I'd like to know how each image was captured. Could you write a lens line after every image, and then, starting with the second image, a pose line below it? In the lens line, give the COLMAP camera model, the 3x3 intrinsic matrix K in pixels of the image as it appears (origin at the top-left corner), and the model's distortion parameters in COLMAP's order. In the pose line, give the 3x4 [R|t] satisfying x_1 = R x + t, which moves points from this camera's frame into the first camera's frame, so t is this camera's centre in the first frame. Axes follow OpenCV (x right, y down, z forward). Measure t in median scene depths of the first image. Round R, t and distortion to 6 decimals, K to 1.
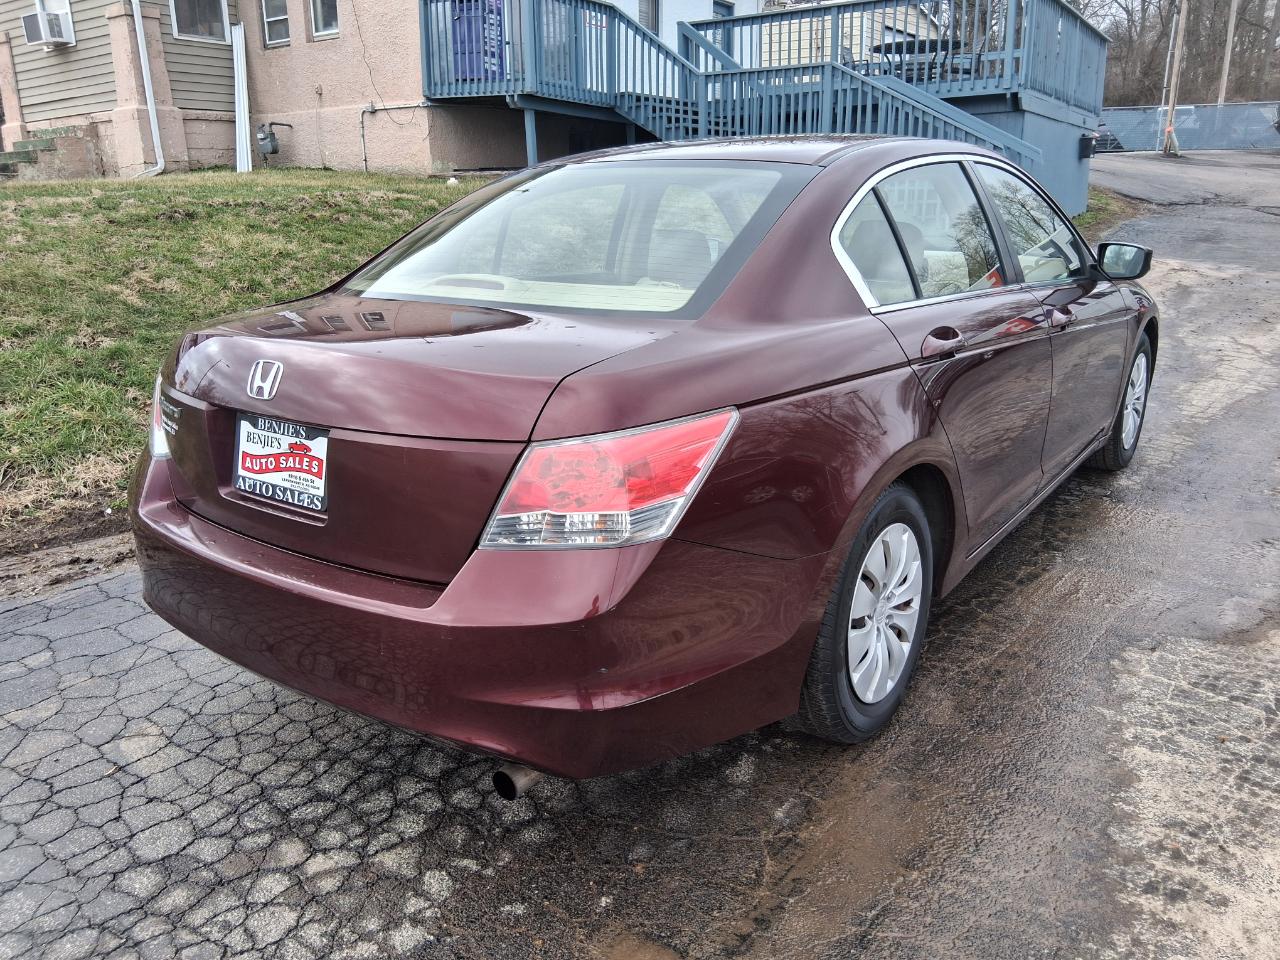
lens RADIAL K [[963.1, 0, 646.4], [0, 963.1, 457.7], [0, 0, 1]] dist [0.076979, -0.124853]
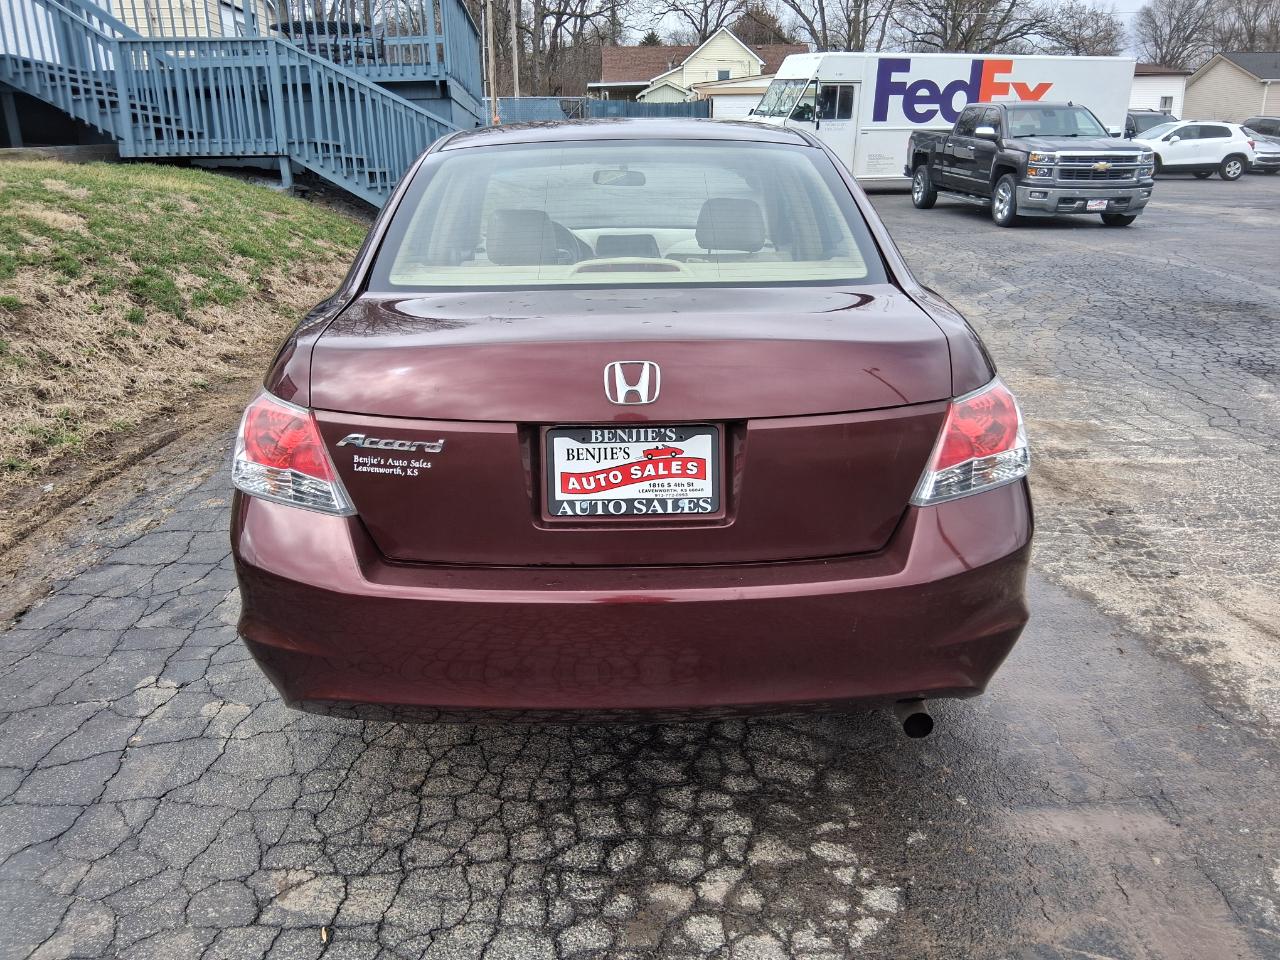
lens RADIAL K [[957.8, 0, 635.4], [0, 957.8, 445.9], [0, 0, 1]] dist [0.072212, -0.119080]
pose [[0.799127, -0.164182, 0.578308, -0.768958], [0.160200, 0.985357, 0.058373, -0.062350], [-0.579424, 0.045997, 0.813728, 0.238721]]
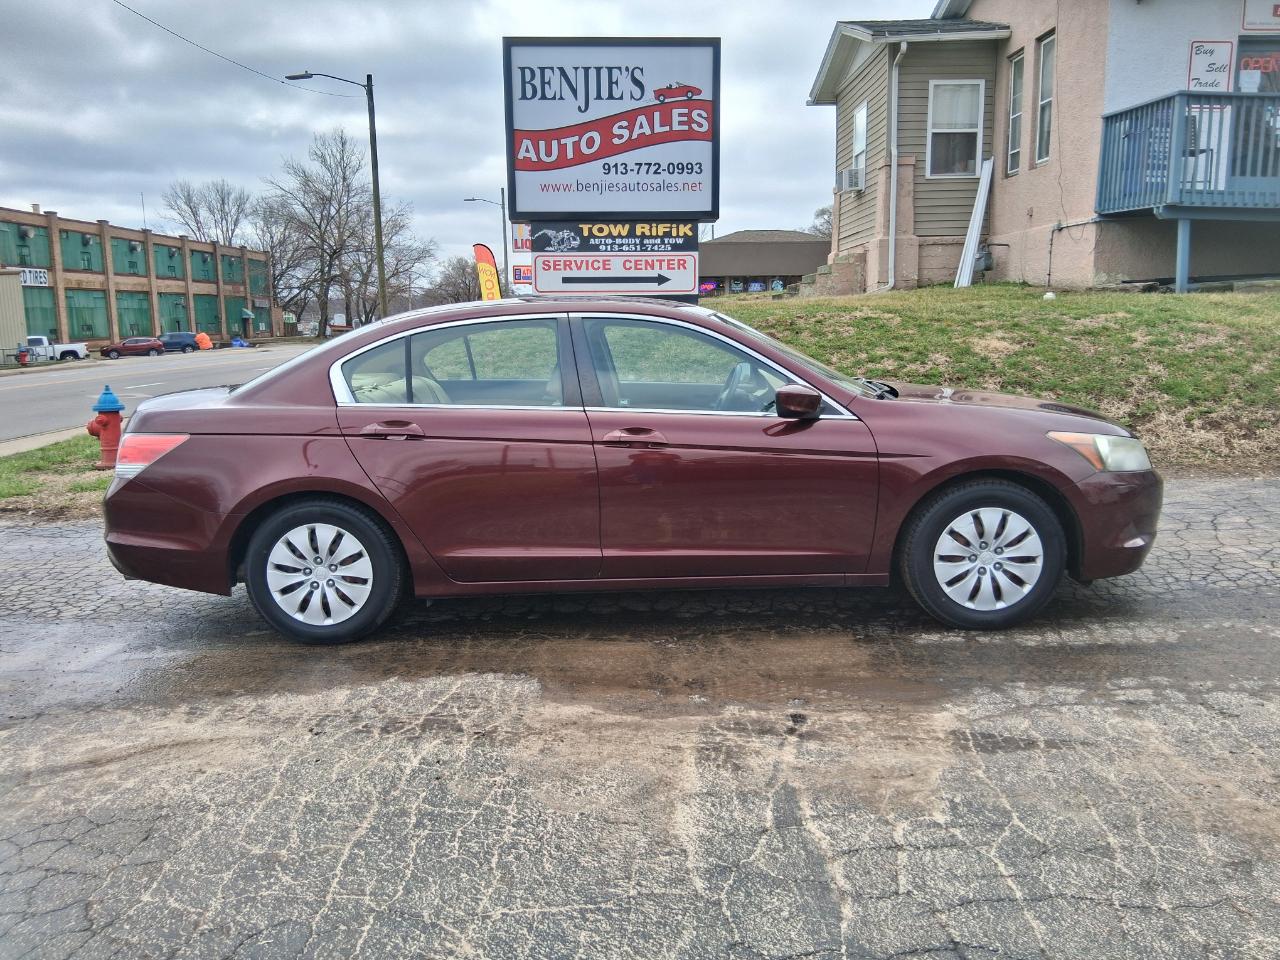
lens RADIAL K [[963.1, 0, 646.4], [0, 963.1, 457.7], [0, 0, 1]] dist [0.076979, -0.124853]
pose [[0.599085, 0.126674, -0.790602, 2.040947], [-0.205137, 0.978732, 0.001373, -0.172745], [0.773962, 0.161359, 0.612329, 0.371202]]
